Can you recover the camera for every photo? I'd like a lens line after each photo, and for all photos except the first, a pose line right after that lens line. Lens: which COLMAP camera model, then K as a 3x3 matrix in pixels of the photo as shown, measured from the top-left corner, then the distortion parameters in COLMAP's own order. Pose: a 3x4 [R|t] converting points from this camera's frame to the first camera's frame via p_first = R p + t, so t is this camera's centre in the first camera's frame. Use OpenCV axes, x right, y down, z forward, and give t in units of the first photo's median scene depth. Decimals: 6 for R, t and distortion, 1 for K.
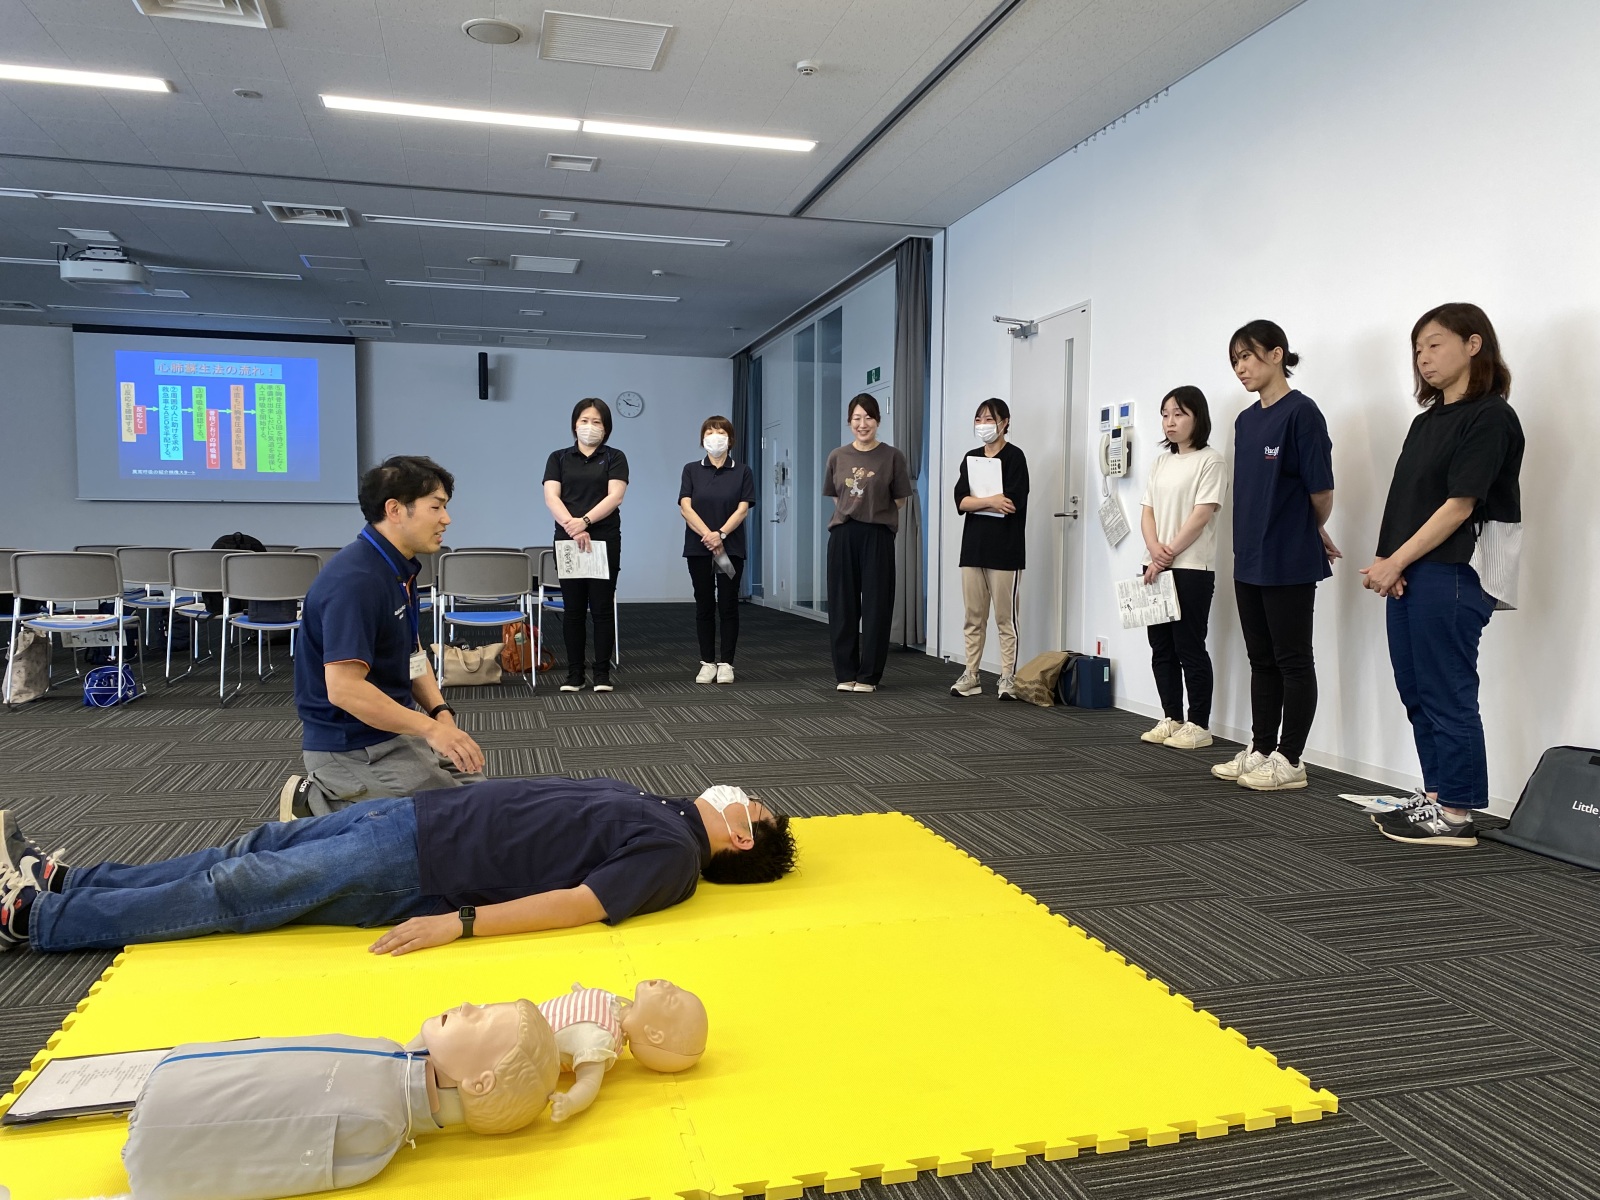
lens RADIAL K [[1224.3, 0, 811.7], [0, 1224.3, 609.1], [0, 0, 1]] dist [0.029628, -0.029672]
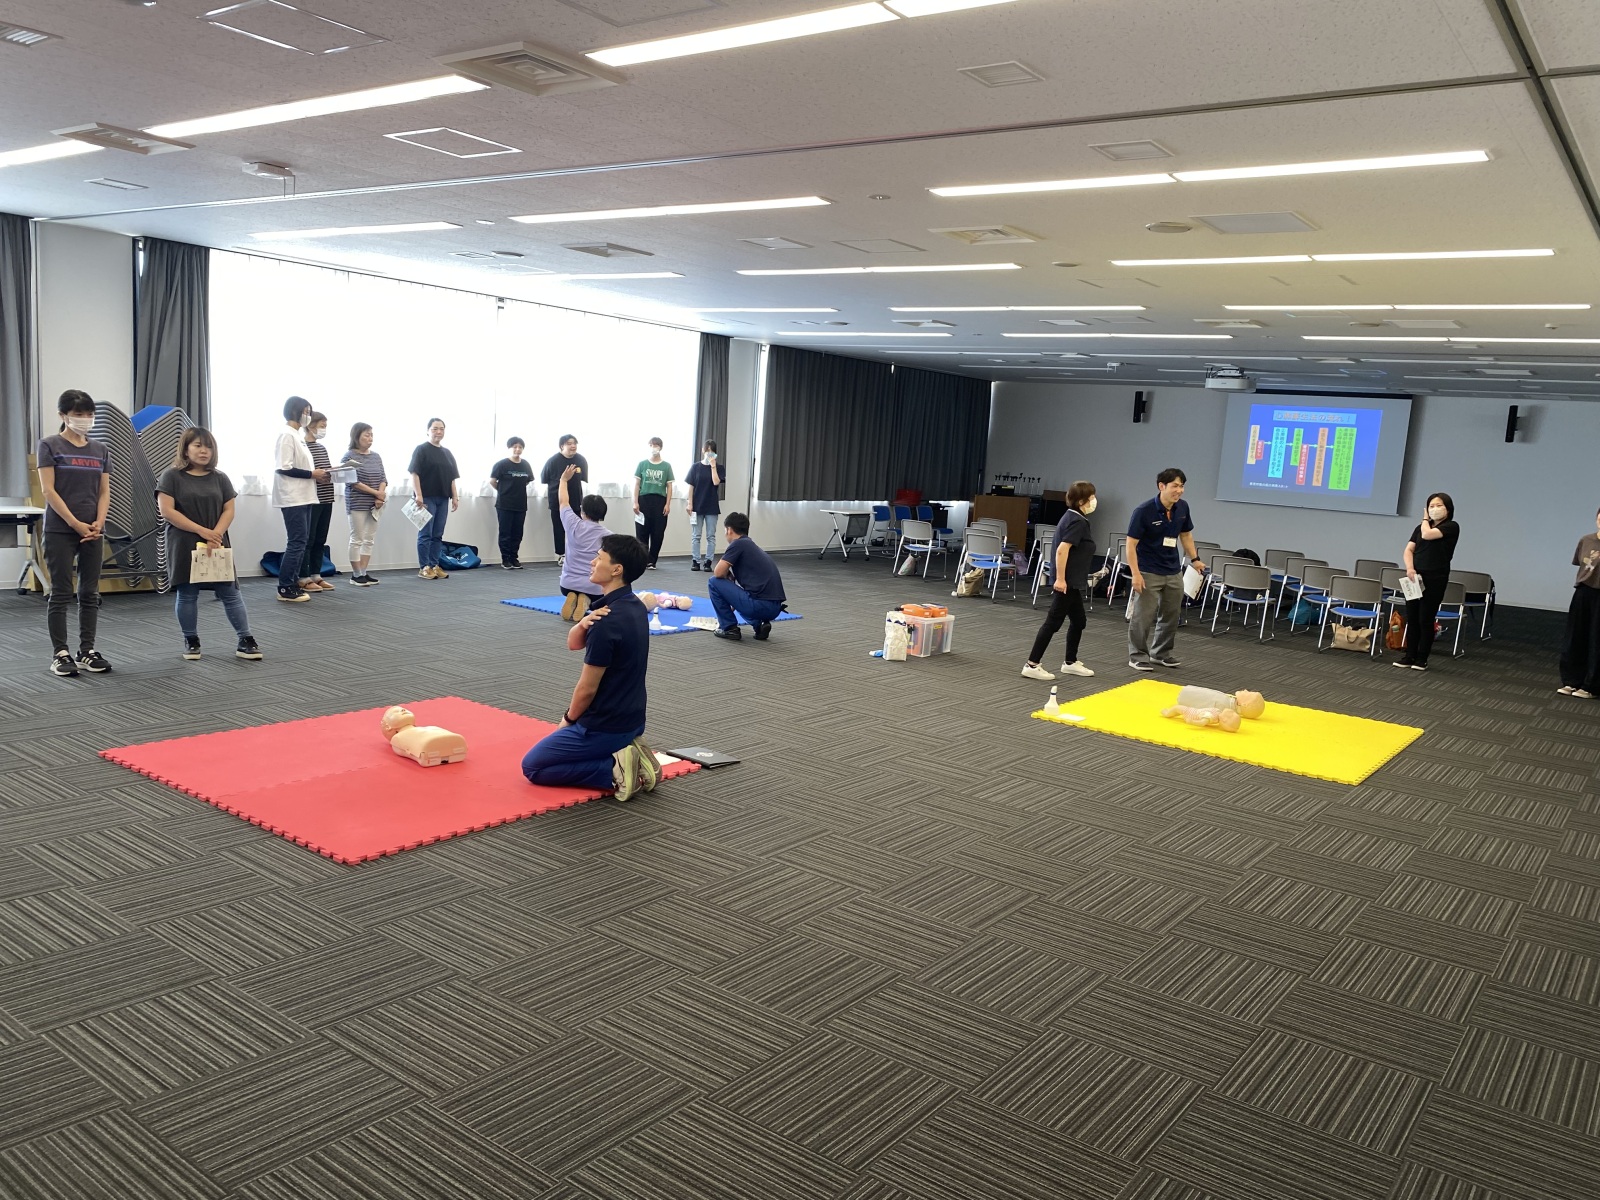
lens RADIAL K [[1224.3, 0, 809.9], [0, 1224.3, 623.1], [0, 0, 1]] dist [0.029628, -0.029672]
pose [[0.612830, 0.157155, -0.774430, 0.608724], [-0.118926, 0.987205, 0.106224, -0.070579], [0.781214, 0.027002, 0.623679, -0.704619]]
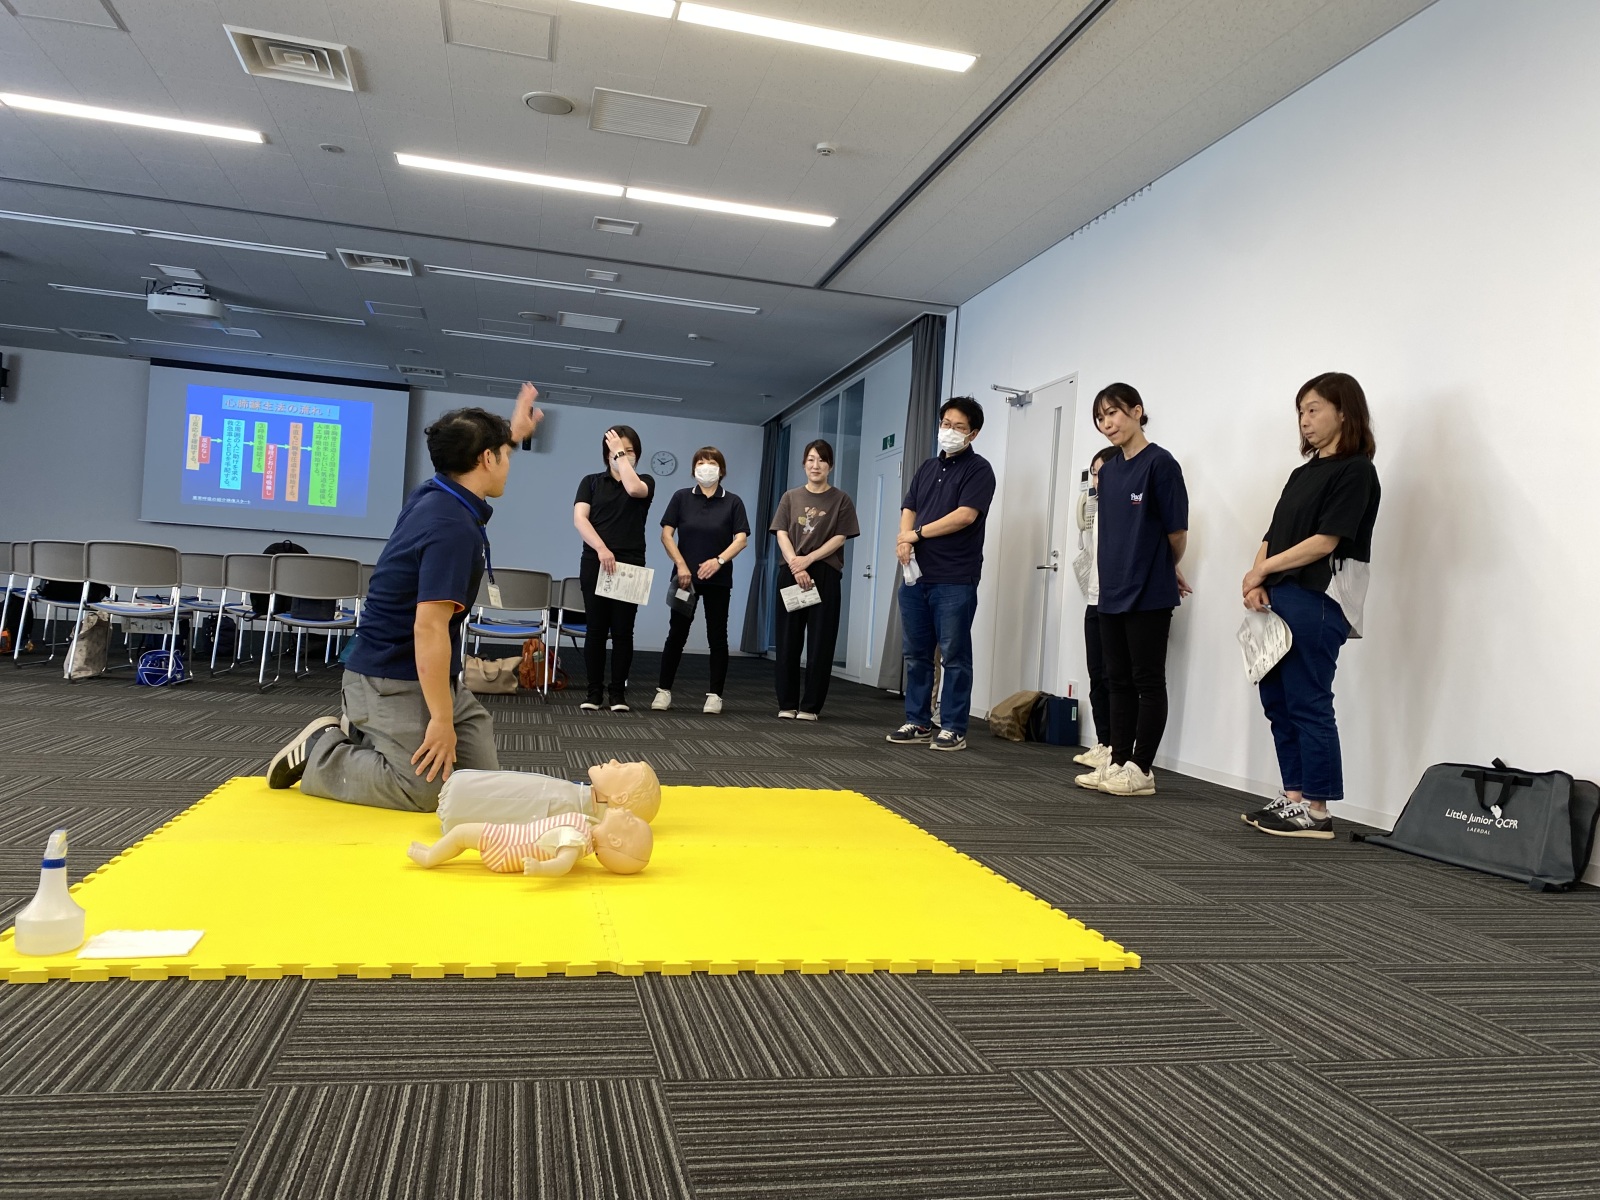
lens RADIAL K [[1224.3, 0, 809.1], [0, 1224.3, 613.4], [0, 0, 1]] dist [0.029628, -0.029672]
pose [[0.997745, 0.059999, -0.030074, 0.032358], [-0.061842, 0.995990, -0.064646, 0.044333], [0.026075, 0.066360, 0.997455, -0.072989]]
